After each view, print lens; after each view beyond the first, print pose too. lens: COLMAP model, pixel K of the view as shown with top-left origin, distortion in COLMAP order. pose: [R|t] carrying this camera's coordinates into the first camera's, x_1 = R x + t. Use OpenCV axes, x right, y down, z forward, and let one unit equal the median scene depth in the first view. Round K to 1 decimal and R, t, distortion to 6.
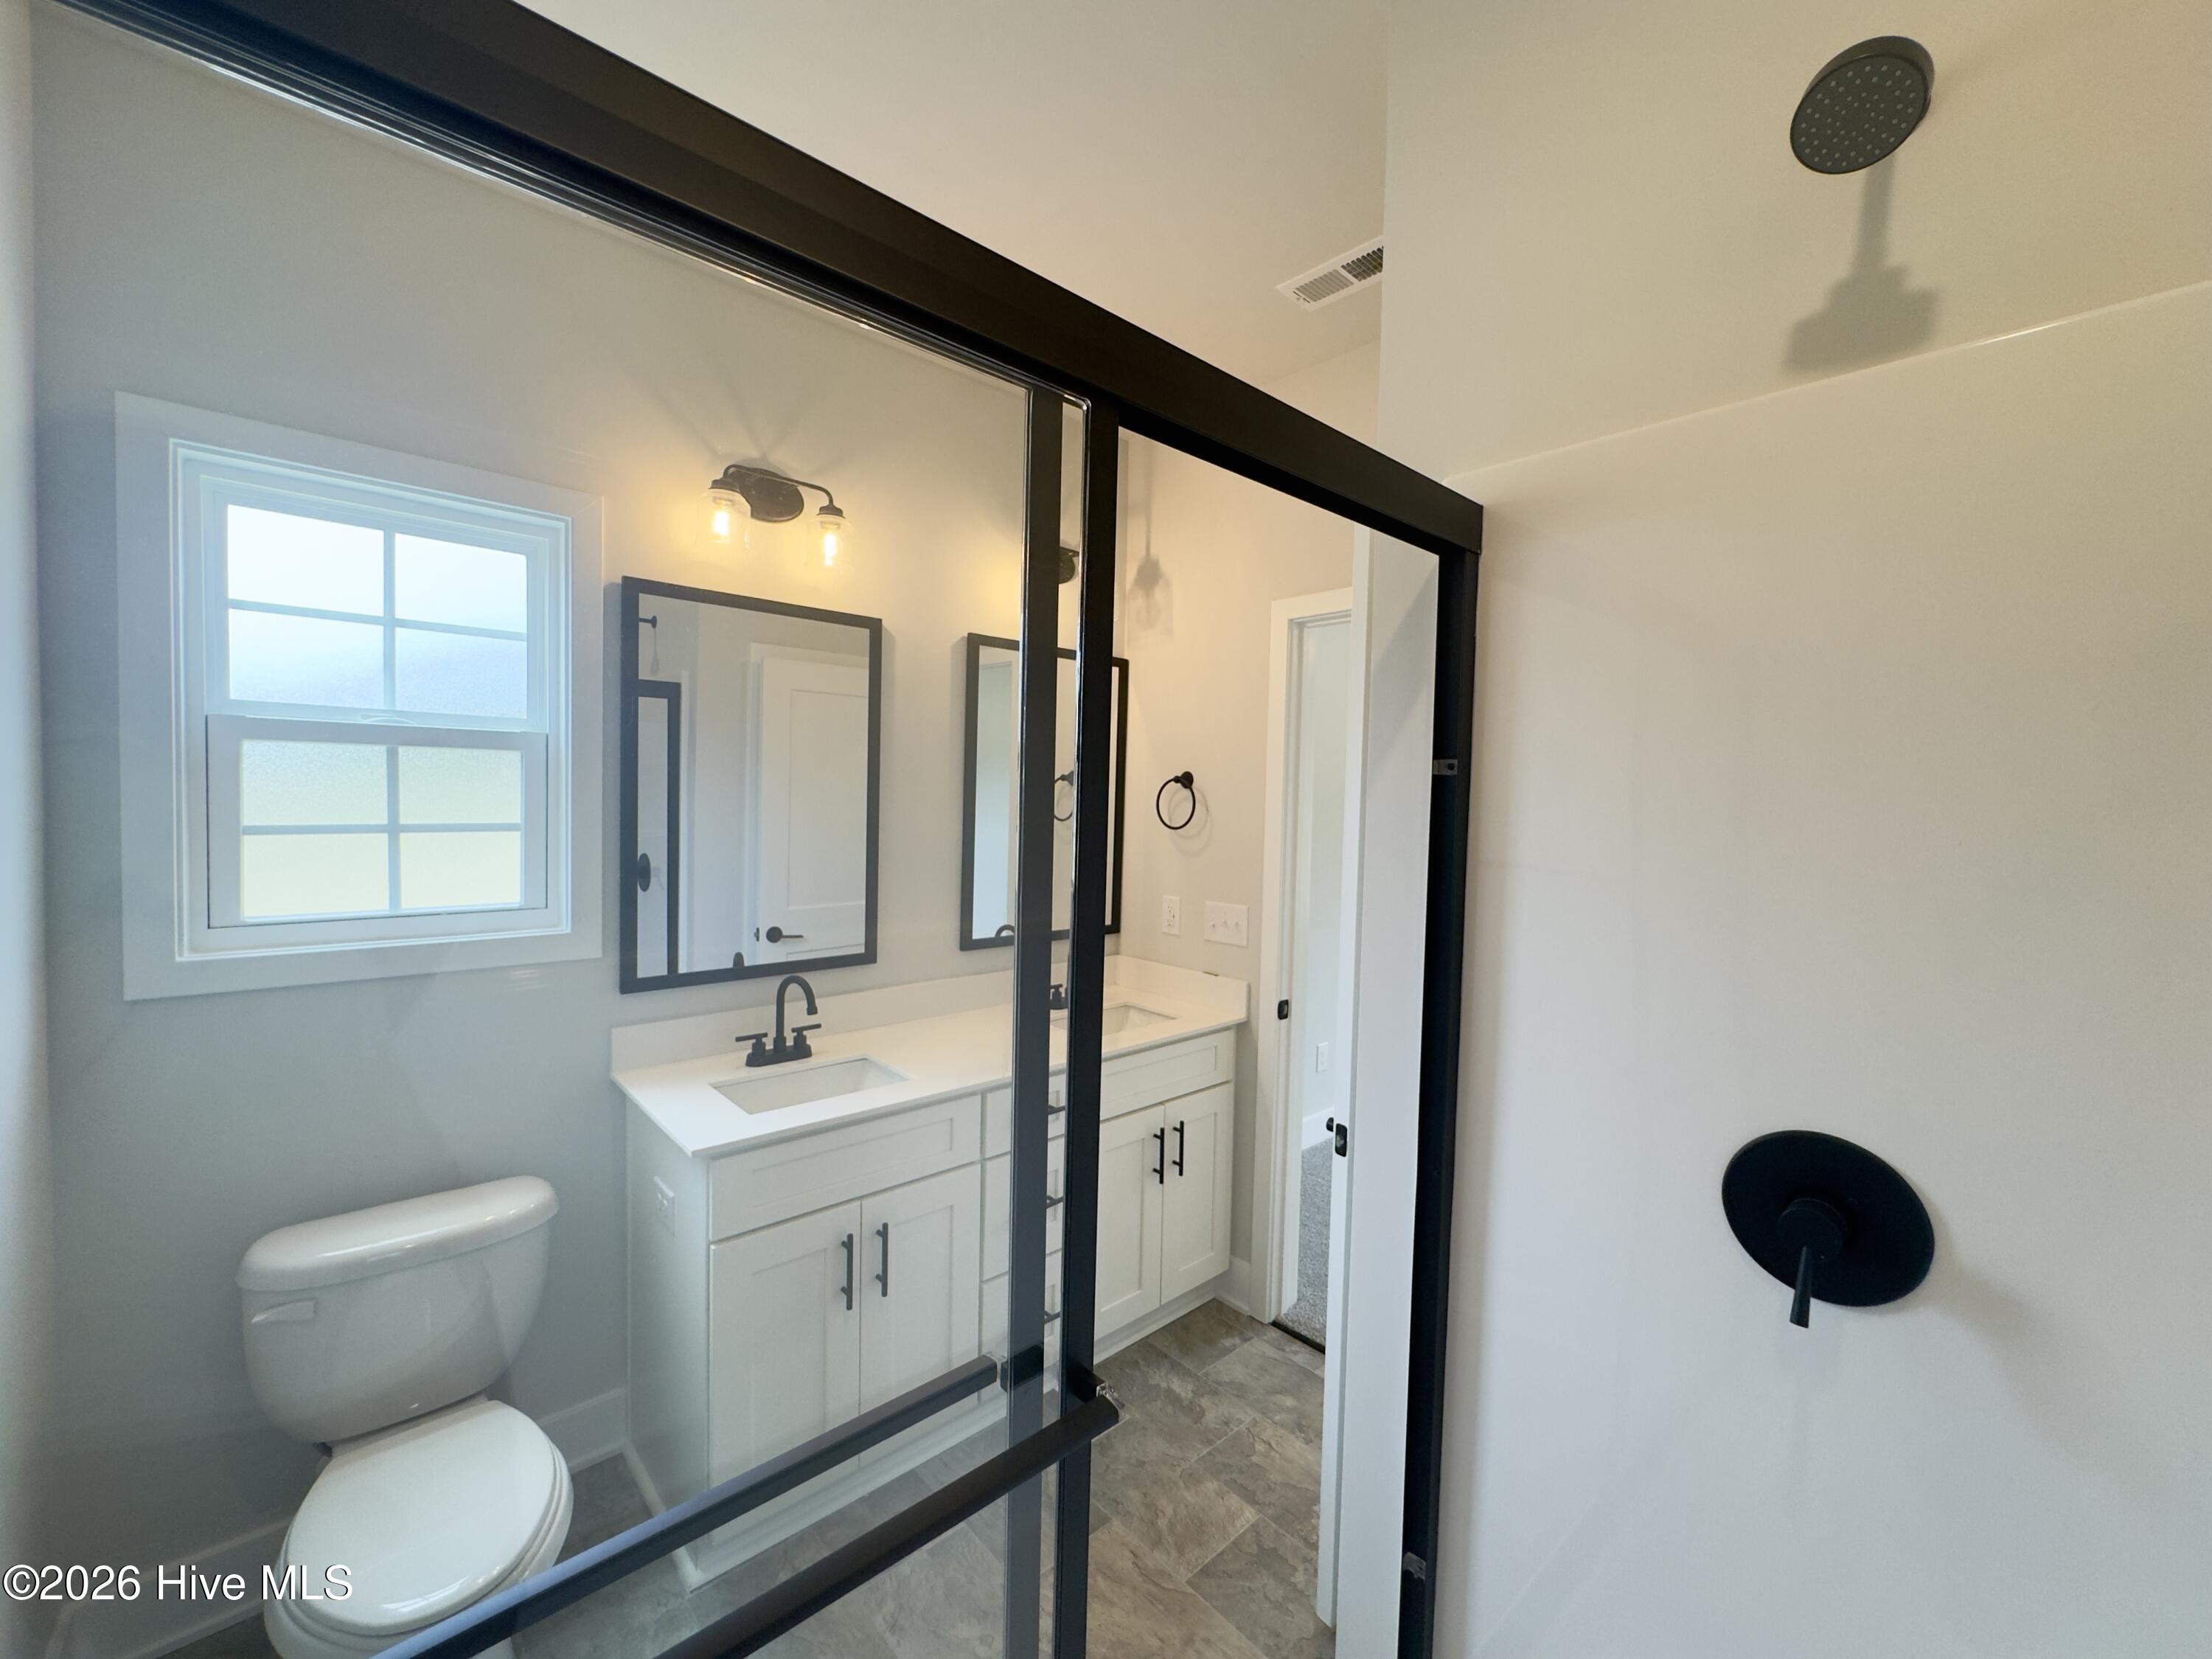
lens RADIAL K [[884.3, 0, 1106.0], [0, 884.3, 829.5], [0, 0, 1]] dist [0.010813, -0.000049]
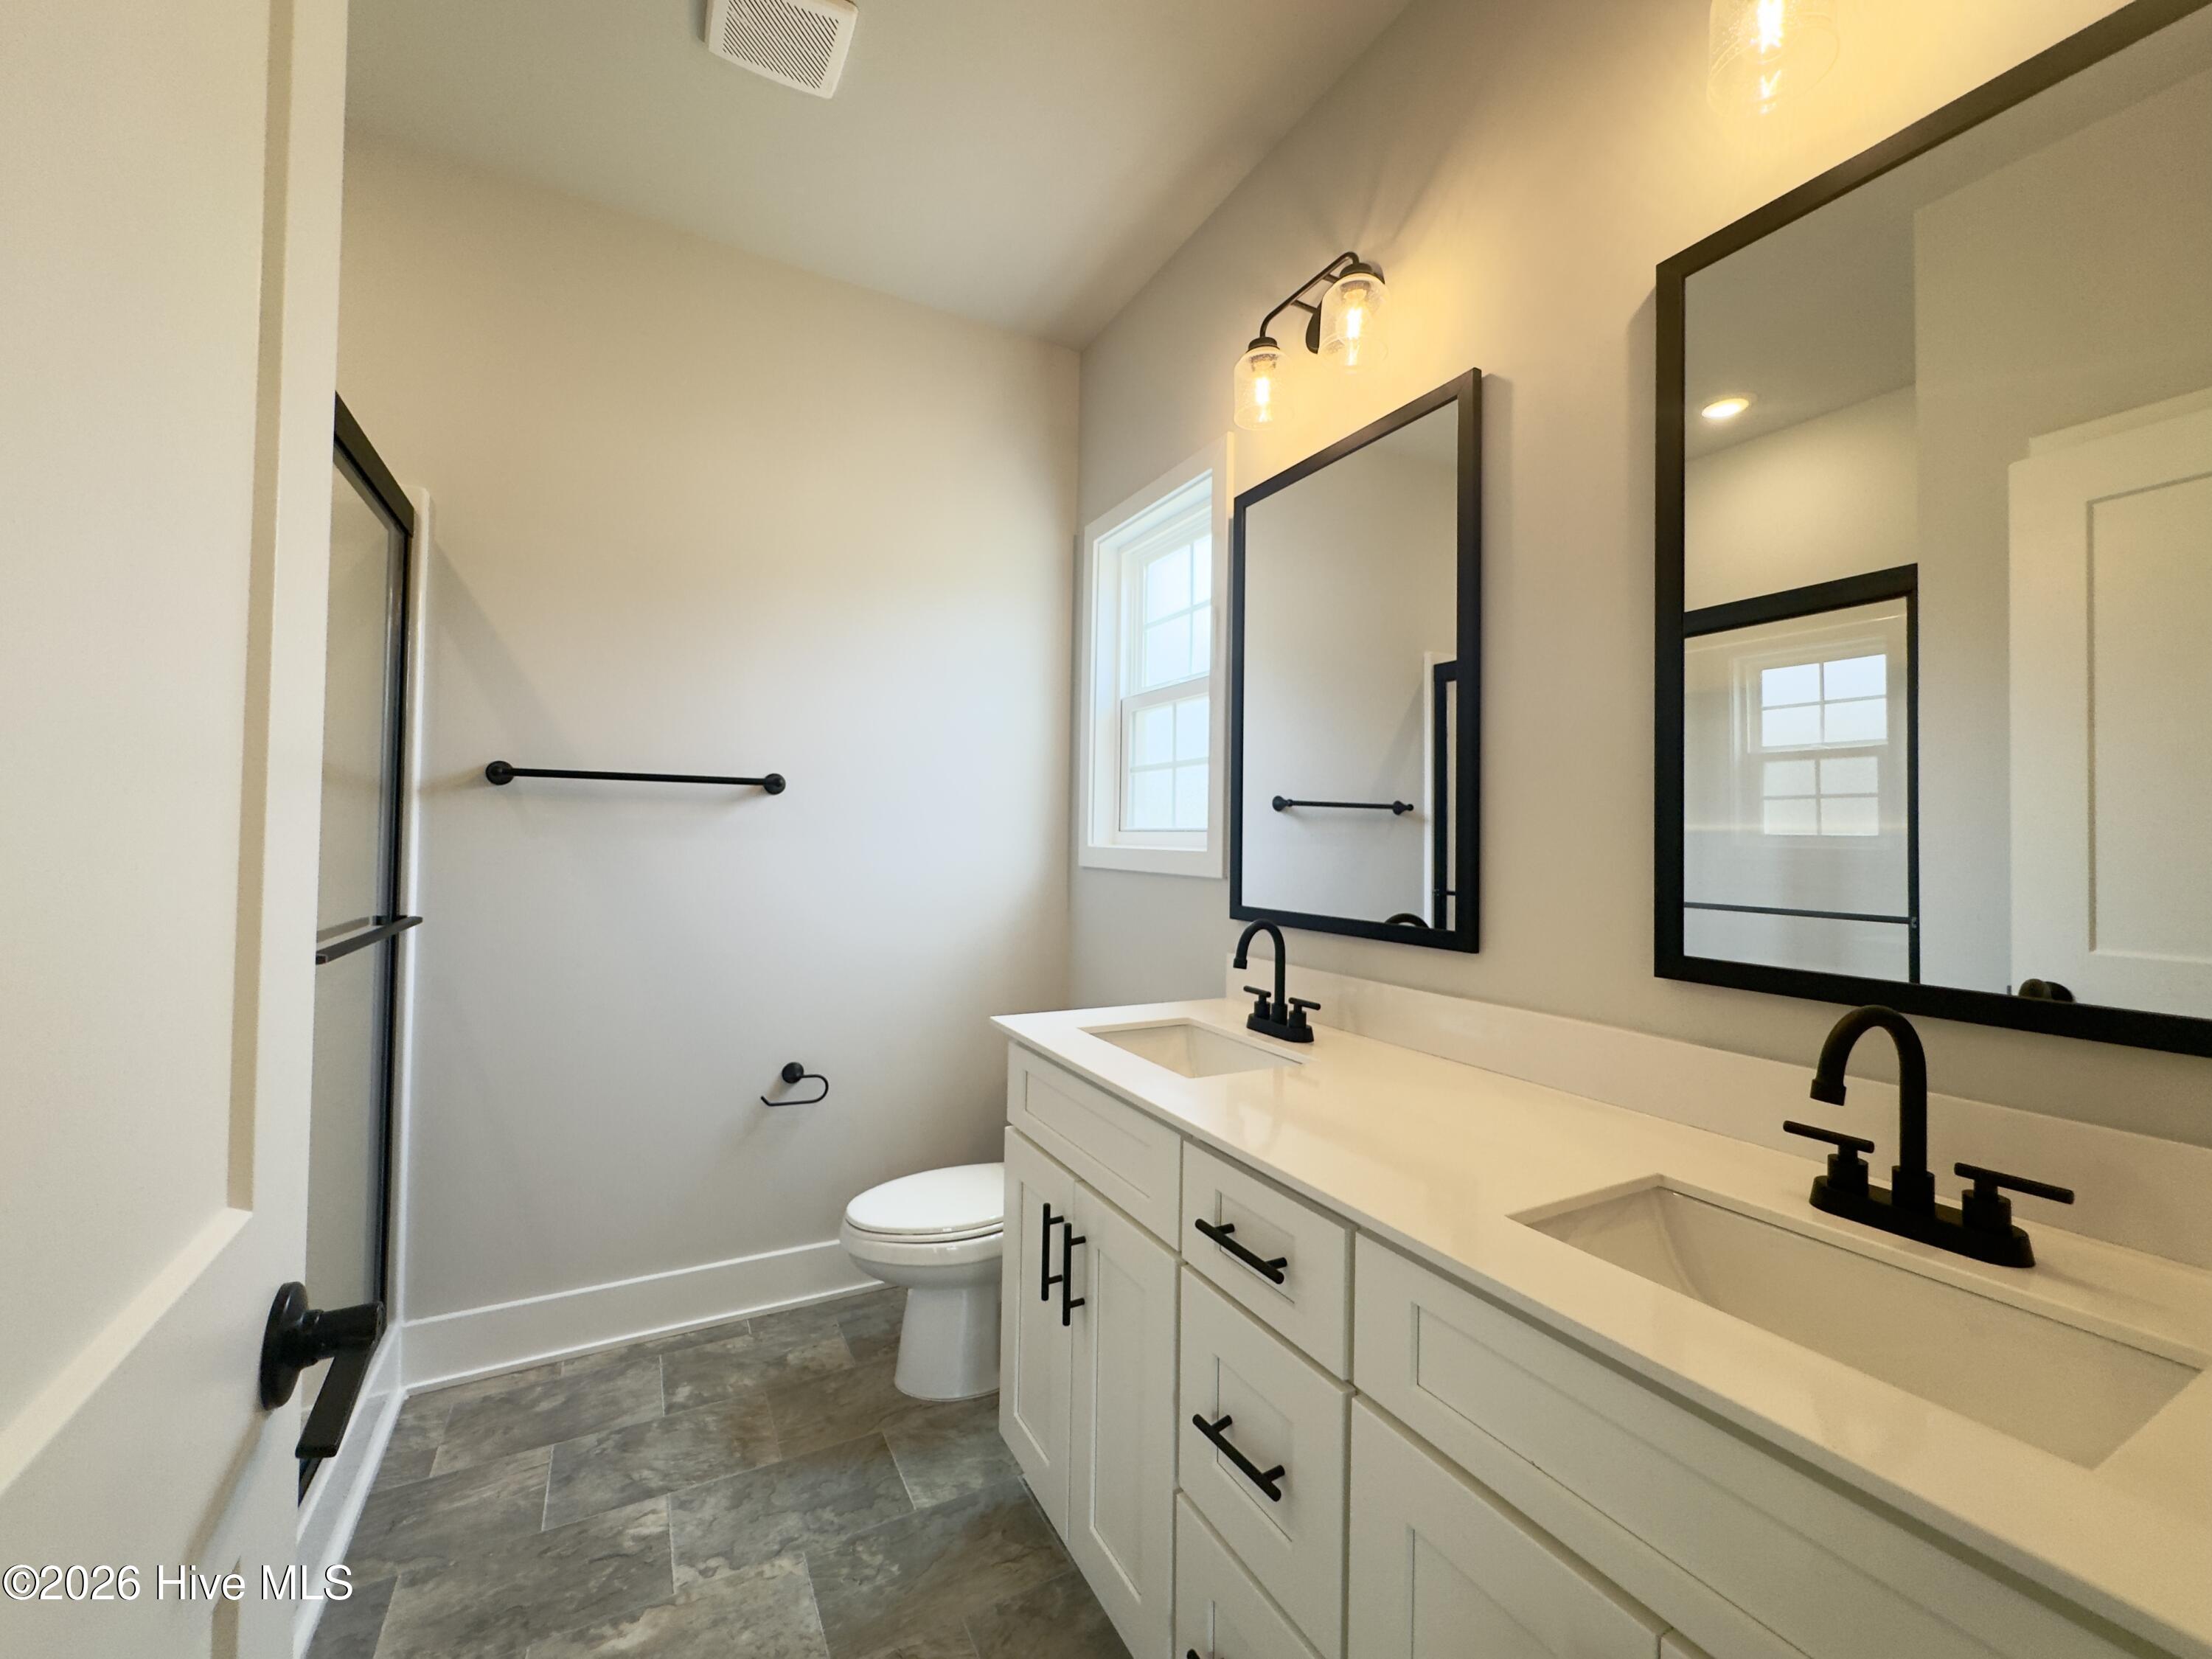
lens RADIAL K [[884.3, 0, 1106.0], [0, 884.3, 829.5], [0, 0, 1]] dist [0.010813, -0.000049]
pose [[-0.243582, -0.035899, -0.969216, 0.367570], [-0.056585, 0.998139, -0.022749, 0.097383], [0.968228, 0.049302, -0.245160, 0.909055]]
